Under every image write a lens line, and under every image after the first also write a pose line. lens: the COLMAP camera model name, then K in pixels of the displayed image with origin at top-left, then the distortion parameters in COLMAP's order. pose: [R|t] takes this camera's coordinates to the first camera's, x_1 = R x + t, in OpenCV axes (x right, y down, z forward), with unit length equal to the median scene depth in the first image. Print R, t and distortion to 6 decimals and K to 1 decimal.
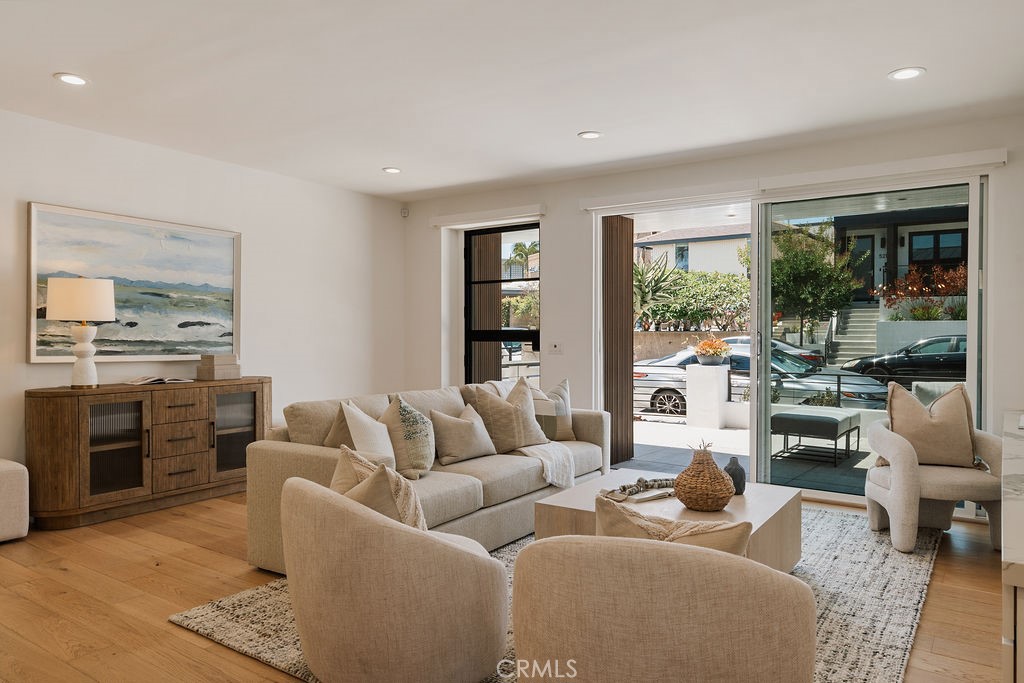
lens RADIAL K [[707.1, 0, 511.3], [0, 707.1, 339.0], [0, 0, 1]] dist [0.004668, 0.010074]
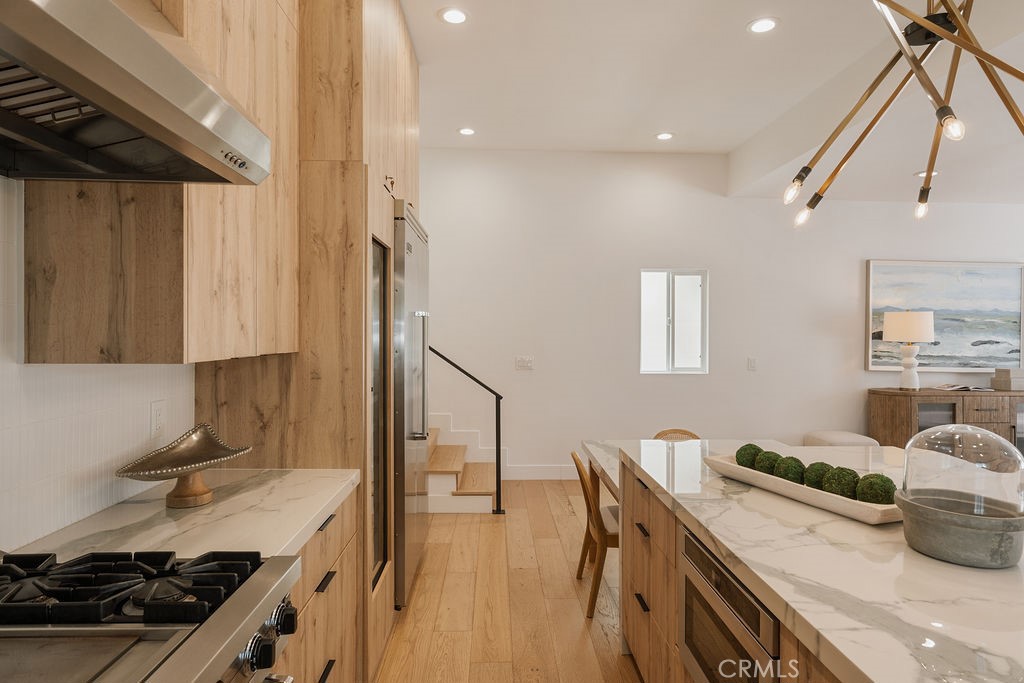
lens RADIAL K [[597.4, 0, 509.2], [0, 597.4, 332.5], [0, 0, 1]] dist [0.008229, 0.002092]
pose [[0.601167, 0.000567, -0.799123, -0.113289], [-0.011392, 0.999904, -0.007861, -0.020968], [0.799042, 0.013830, 0.601116, -0.269842]]
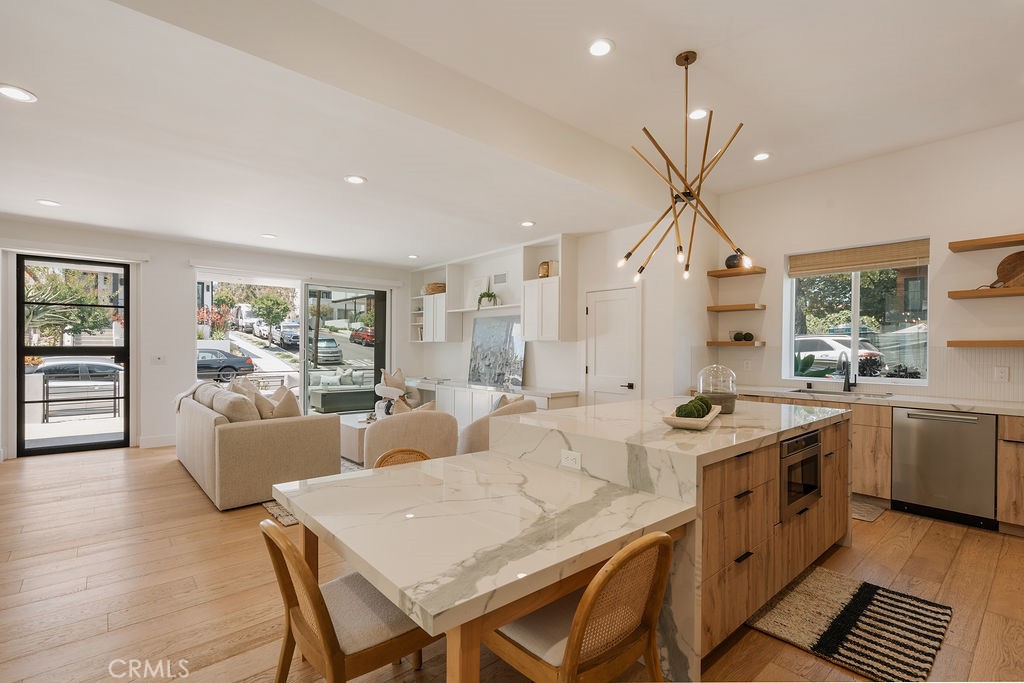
lens RADIAL K [[470.1, 0, 510.2], [0, 470.1, 350.7], [0, 0, 1]] dist [0.000695, -0.000227]
pose [[0.238389, -0.005141, 0.971156, -0.764371], [0.004662, 0.999981, 0.004149, -0.006273], [-0.971159, 0.003538, 0.238408, 0.125927]]
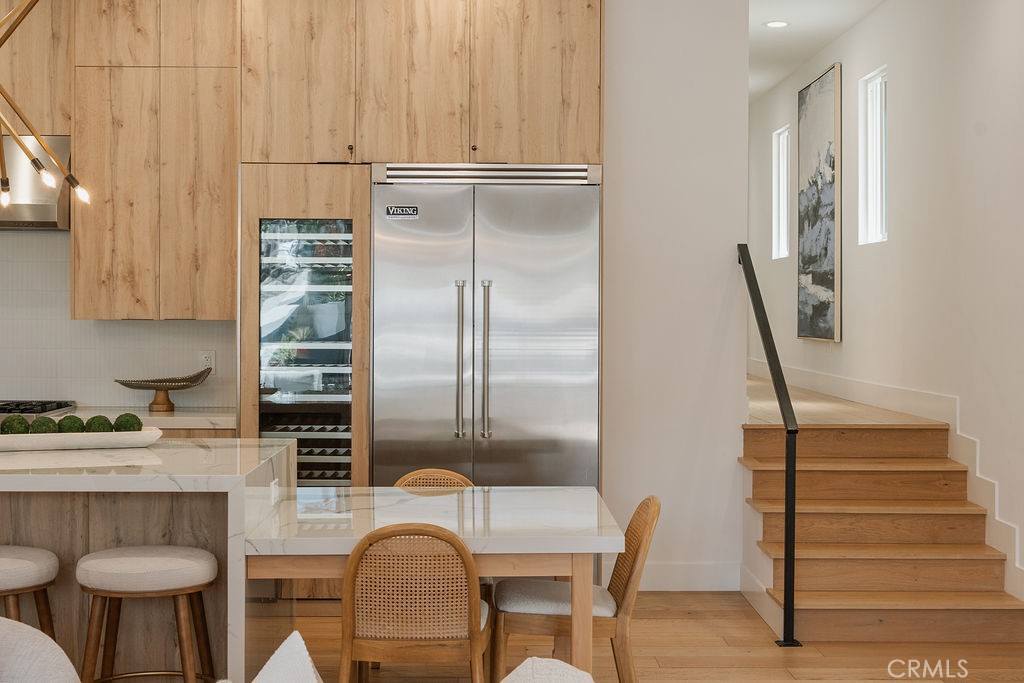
lens RADIAL K [[1520.1, 0, 513.8], [0, 1520.1, 336.8], [0, 0, 1]] dist [-0.005457, 0.000000]
pose [[-0.811862, 0.006338, -0.583815, 0.038727], [-0.014098, 0.999437, 0.030454, -0.037126], [0.583679, 0.032955, -0.811315, 0.990522]]
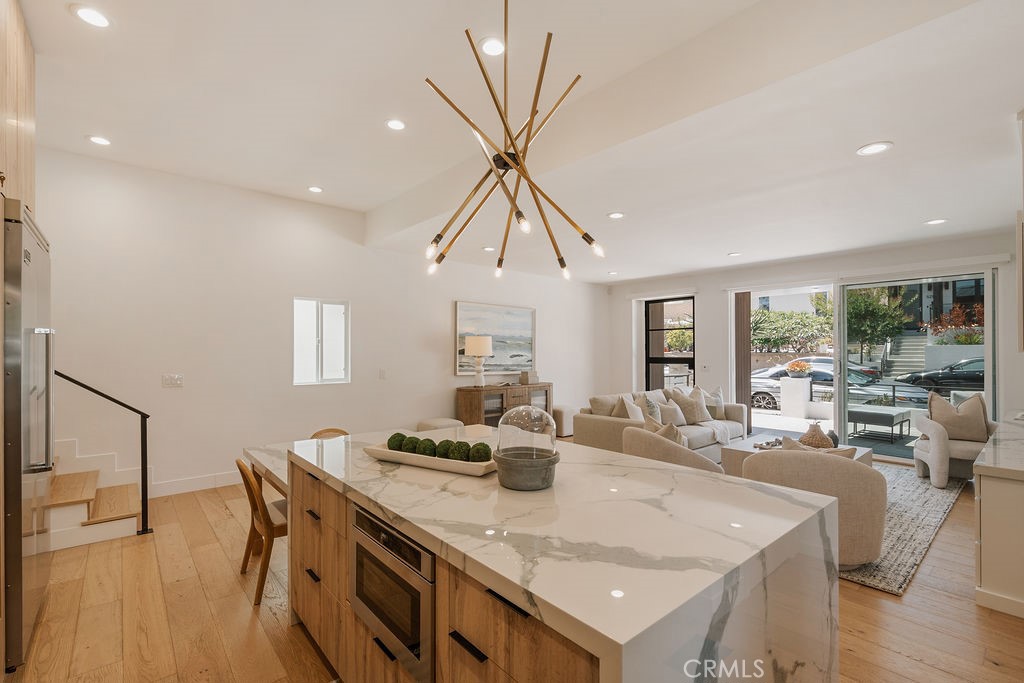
lens RADIAL K [[470.1, 0, 509.3], [0, 470.1, 347.7], [0, 0, 1]] dist [0.000695, -0.000227]
pose [[0.968910, -0.004819, -0.247368, -0.136637], [0.000512, 0.999847, -0.017470, -0.020661], [0.247414, 0.016800, 0.968764, -0.287932]]
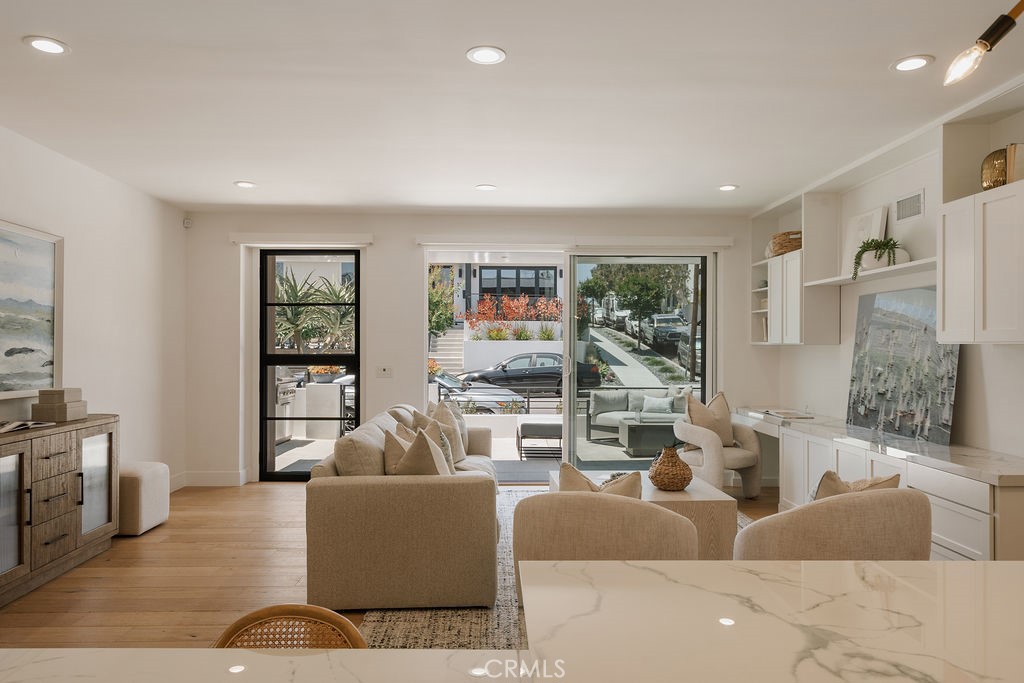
lens RADIAL K [[707.1, 0, 513.2], [0, 707.1, 341.5], [0, 0, 1]] dist [0.004668, 0.010074]
pose [[0.801741, 0.005443, 0.597647, -0.471835], [0.005196, 0.999857, -0.016077, -0.016067], [-0.597649, 0.015995, 0.801599, 0.046307]]
